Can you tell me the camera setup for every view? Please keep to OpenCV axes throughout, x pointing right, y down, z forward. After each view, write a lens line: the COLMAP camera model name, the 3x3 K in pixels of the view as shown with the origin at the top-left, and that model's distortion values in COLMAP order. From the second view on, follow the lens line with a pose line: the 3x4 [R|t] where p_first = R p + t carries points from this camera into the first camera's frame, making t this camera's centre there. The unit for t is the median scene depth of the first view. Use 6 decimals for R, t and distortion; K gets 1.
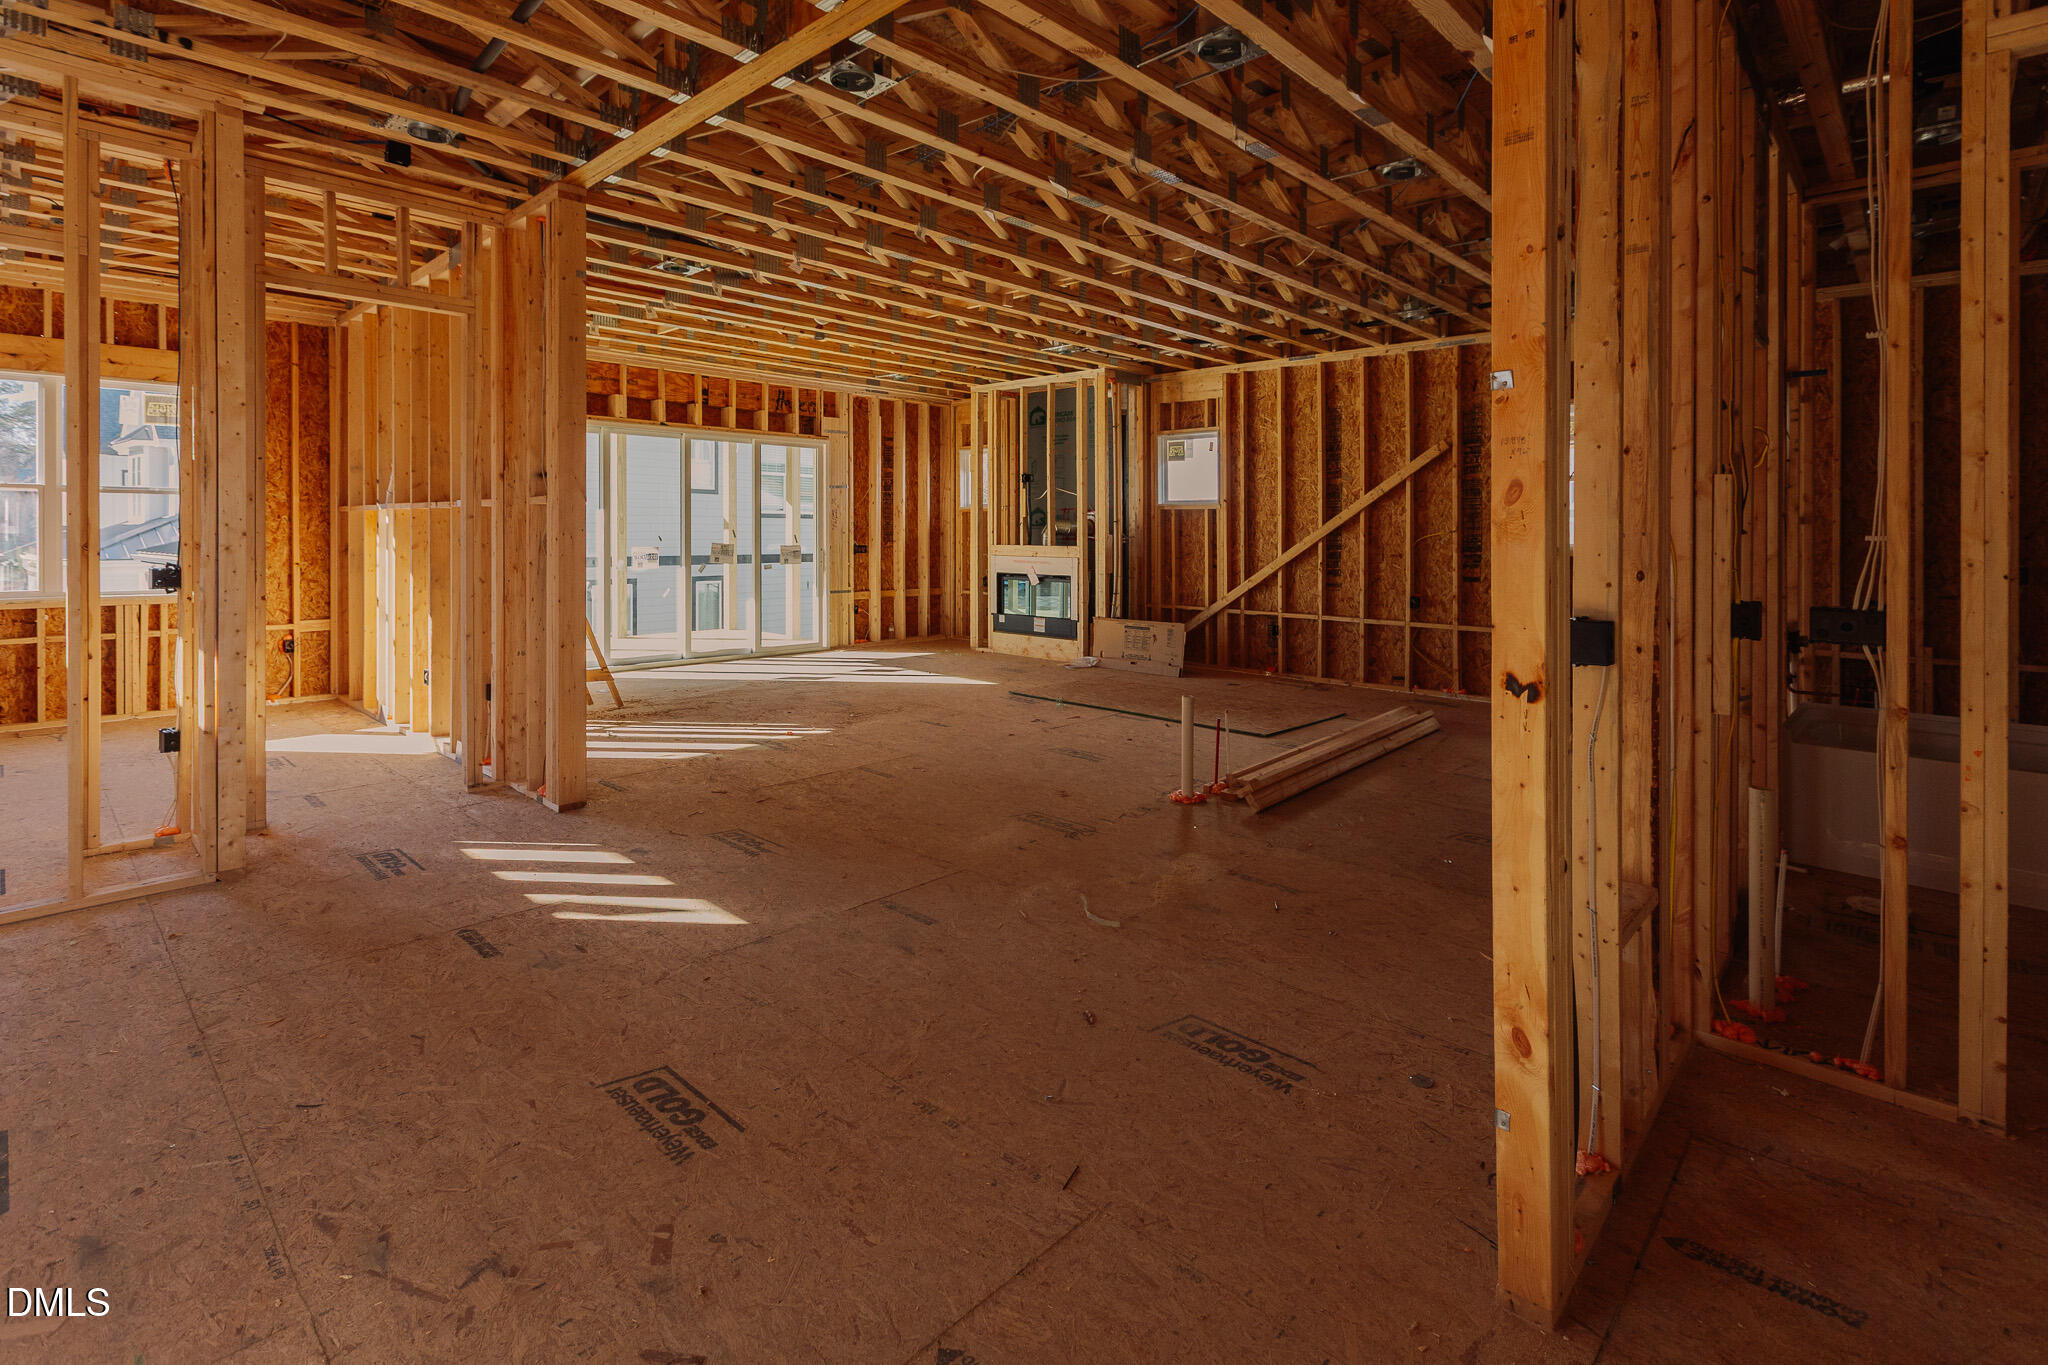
lens RADIAL K [[978.5, 0, 999.3], [0, 978.5, 561.7], [0, 0, 1]] dist [-0.001318, 0.000174]
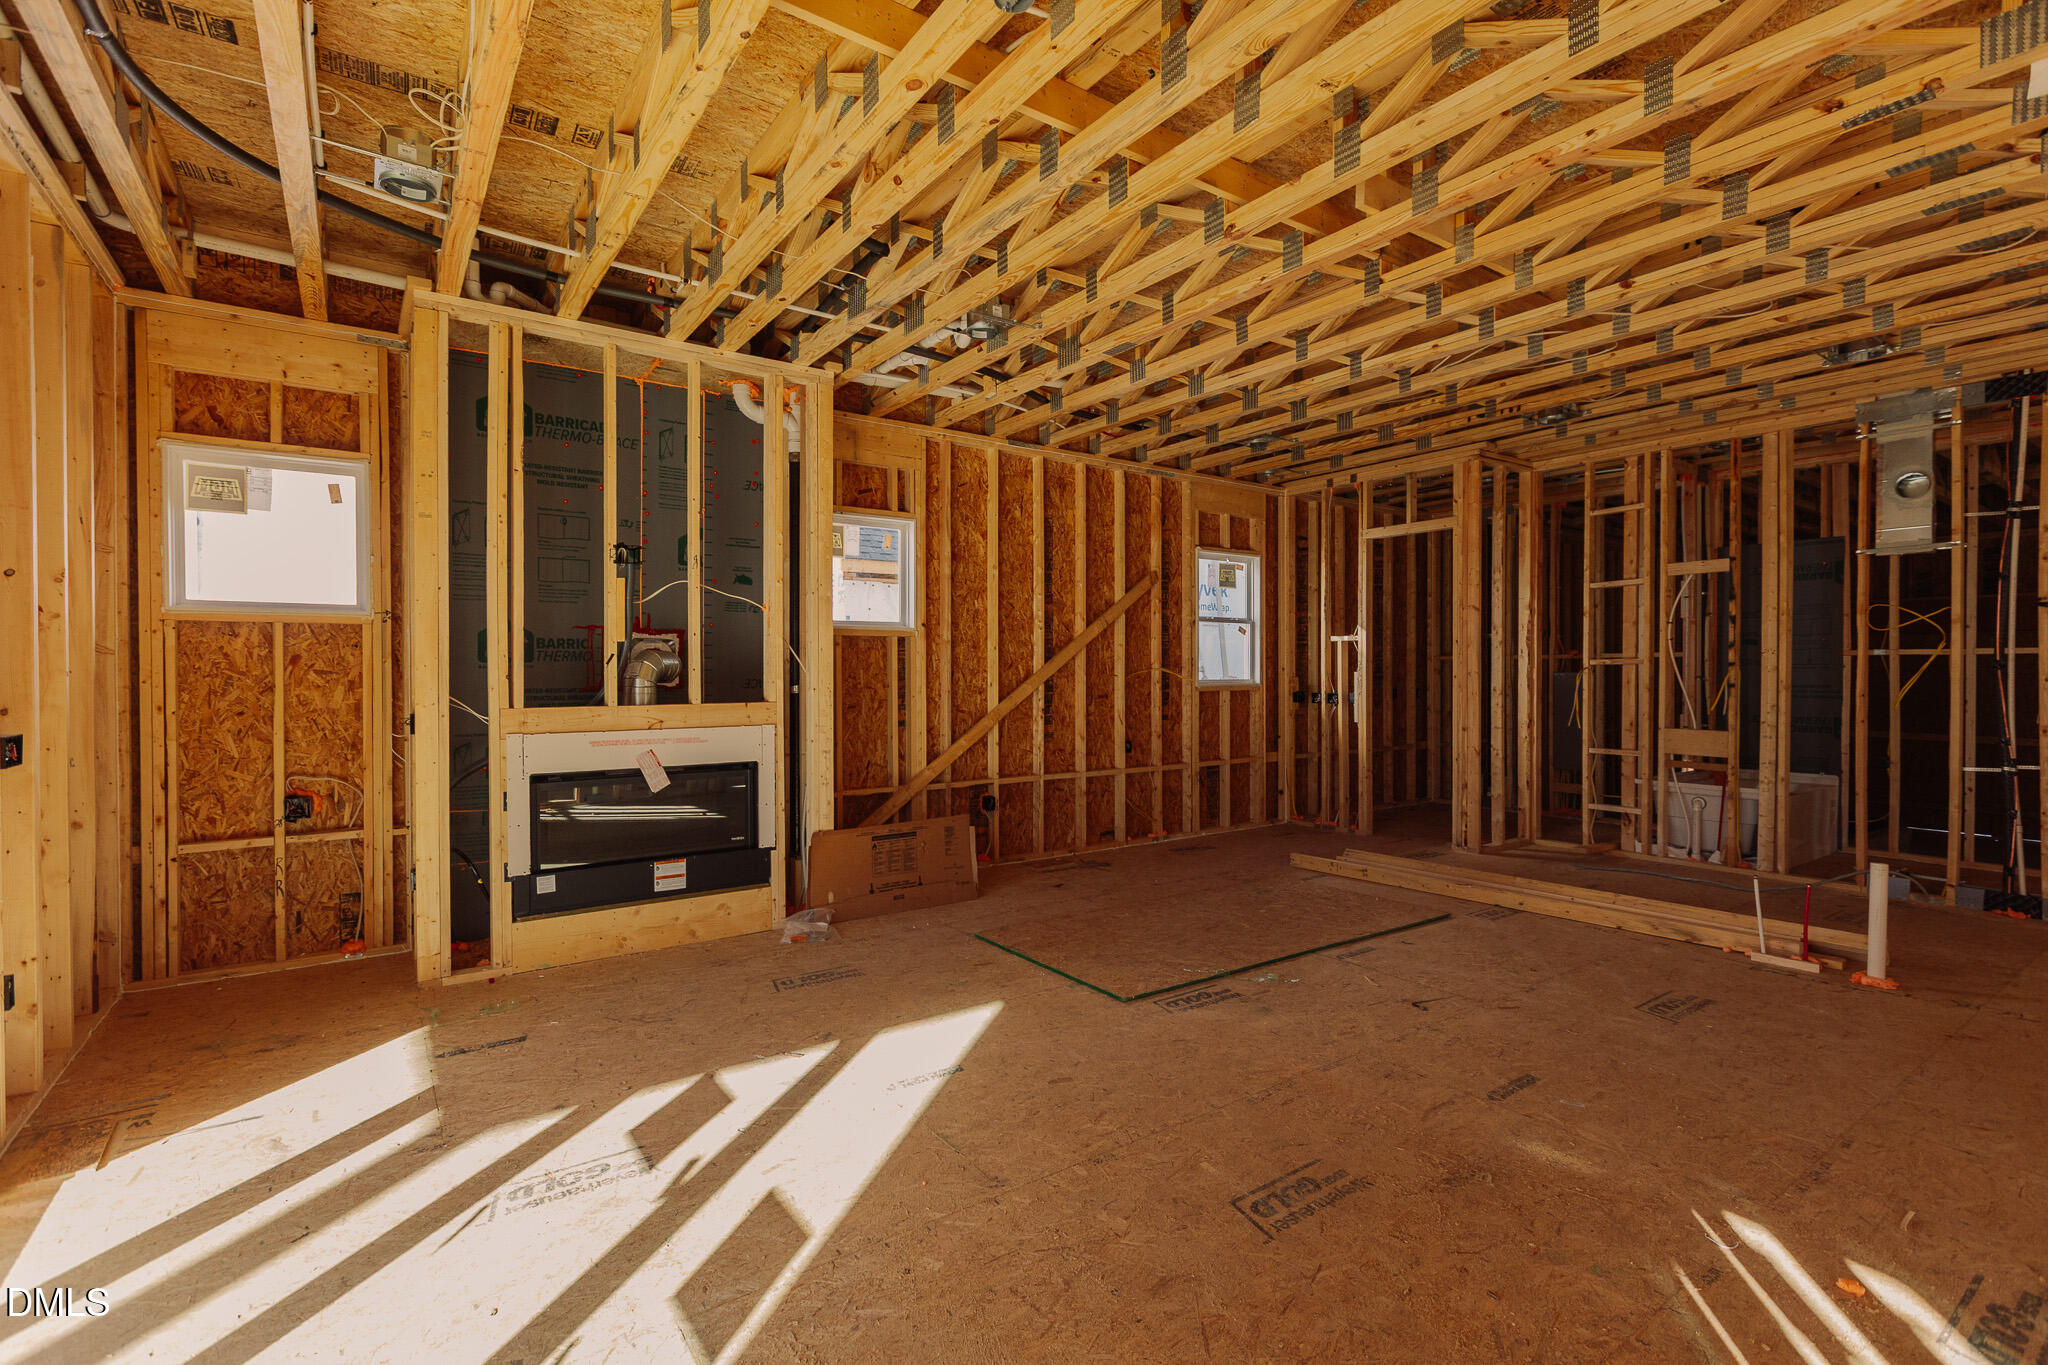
lens RADIAL K [[936.7, 0, 1024.0], [0, 936.7, 682.5], [0, 0, 1]] dist [-0.001359, -0.000079]
pose [[0.185306, -0.023242, 0.982406, -0.412527], [0.031144, 0.999357, 0.017769, -0.033635], [-0.982187, 0.027304, 0.185911, 0.852125]]
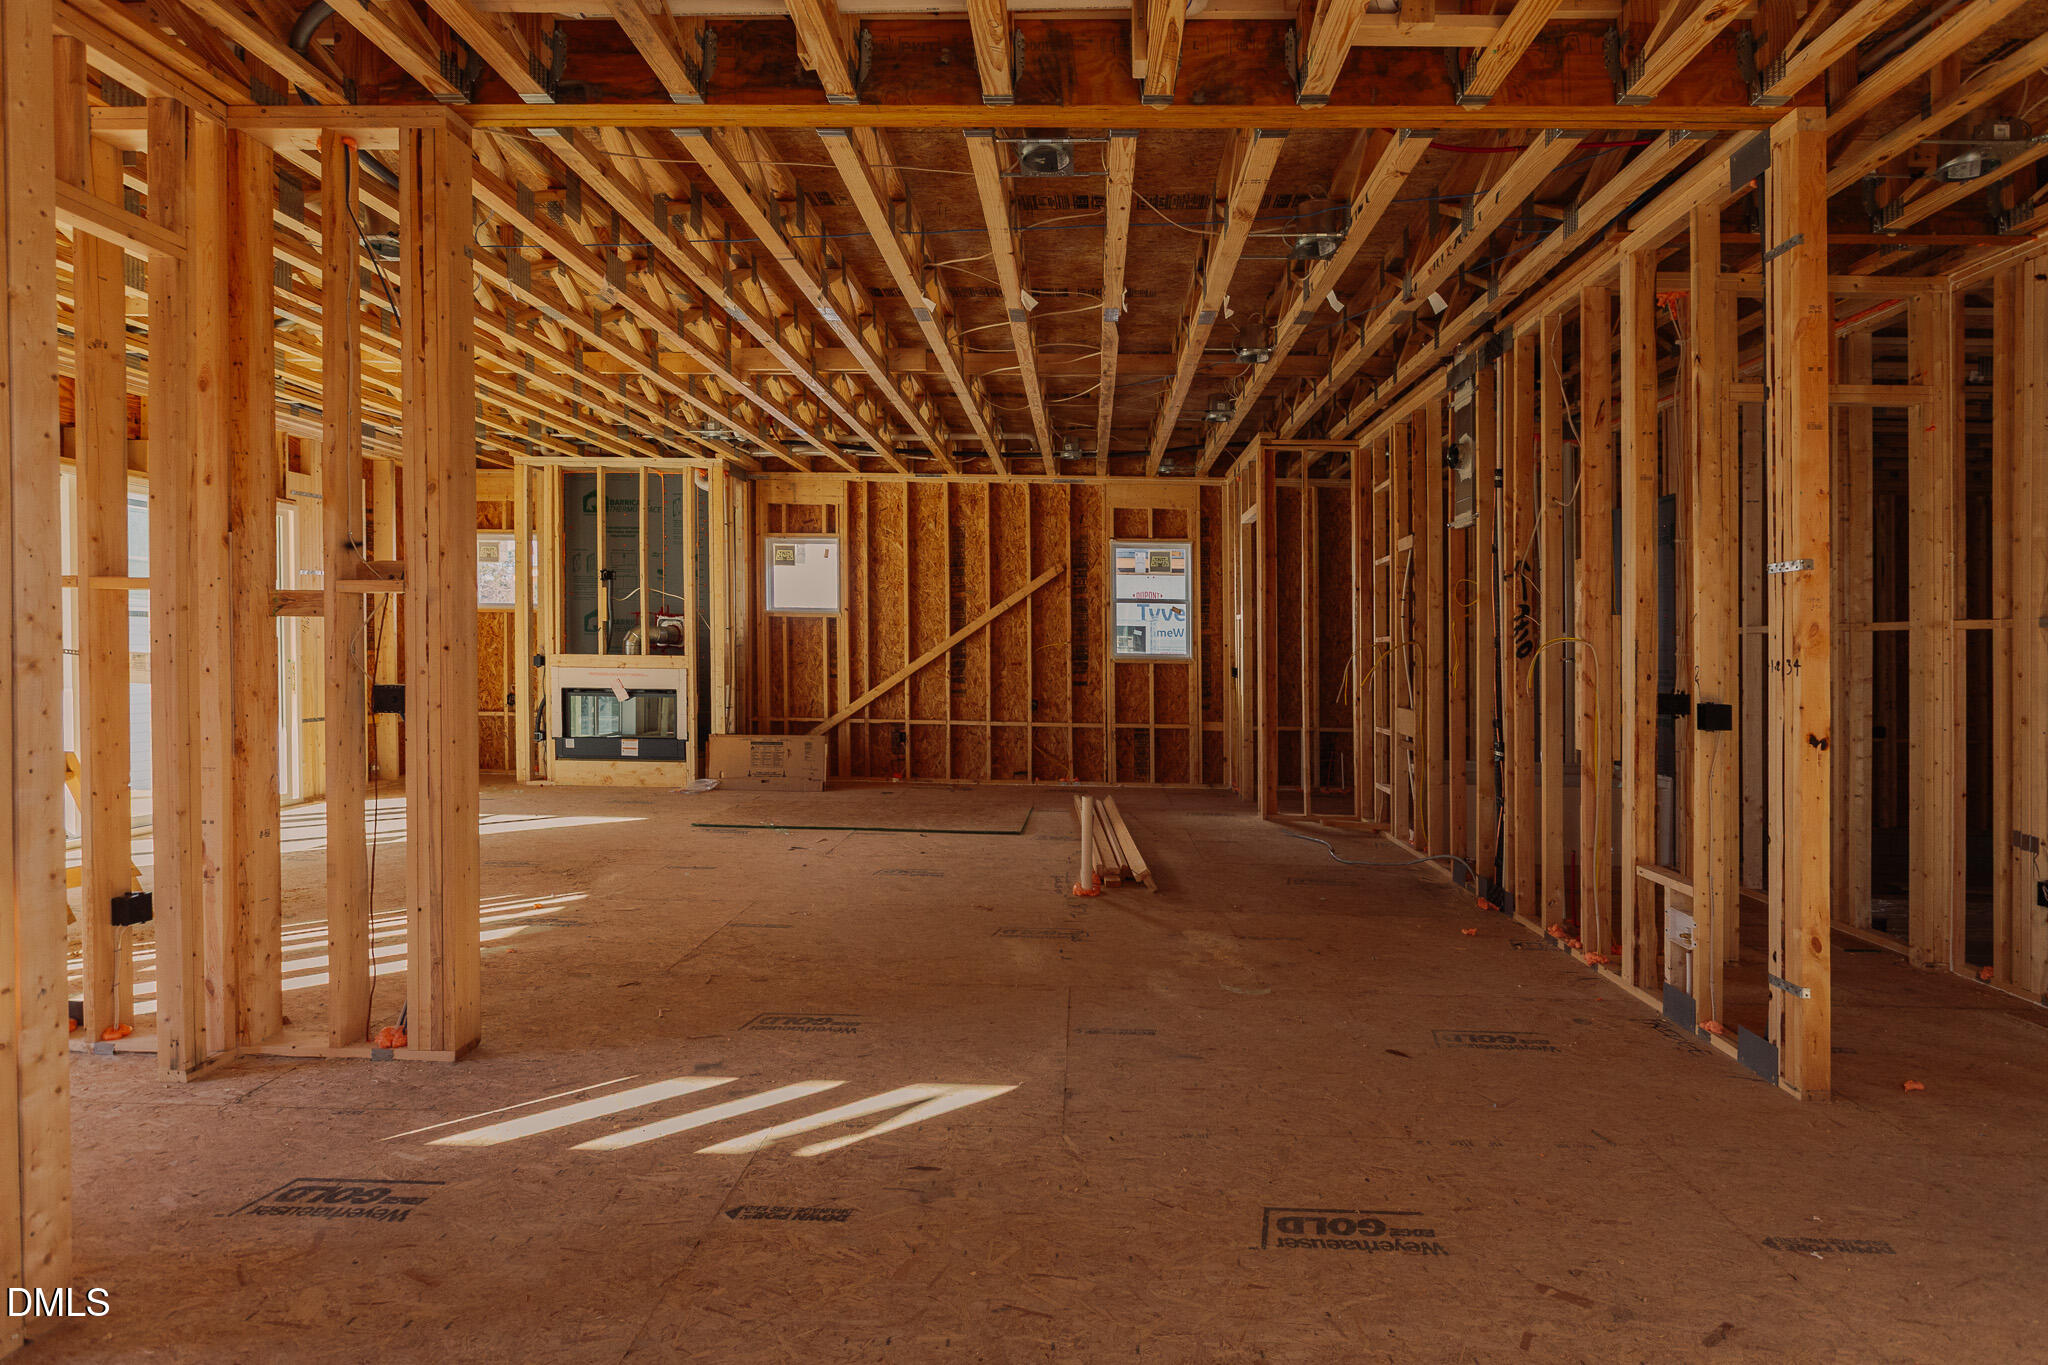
lens RADIAL K [[1000.8, 0, 1063.7], [0, 1000.8, 675.7], [0, 0, 1]] dist [-0.003507, -0.000872]
pose [[0.734261, -0.015187, 0.678697, -0.310274], [0.010705, 0.999884, 0.010794, -0.004244], [-0.678783, -0.000660, 0.734339, 0.114049]]
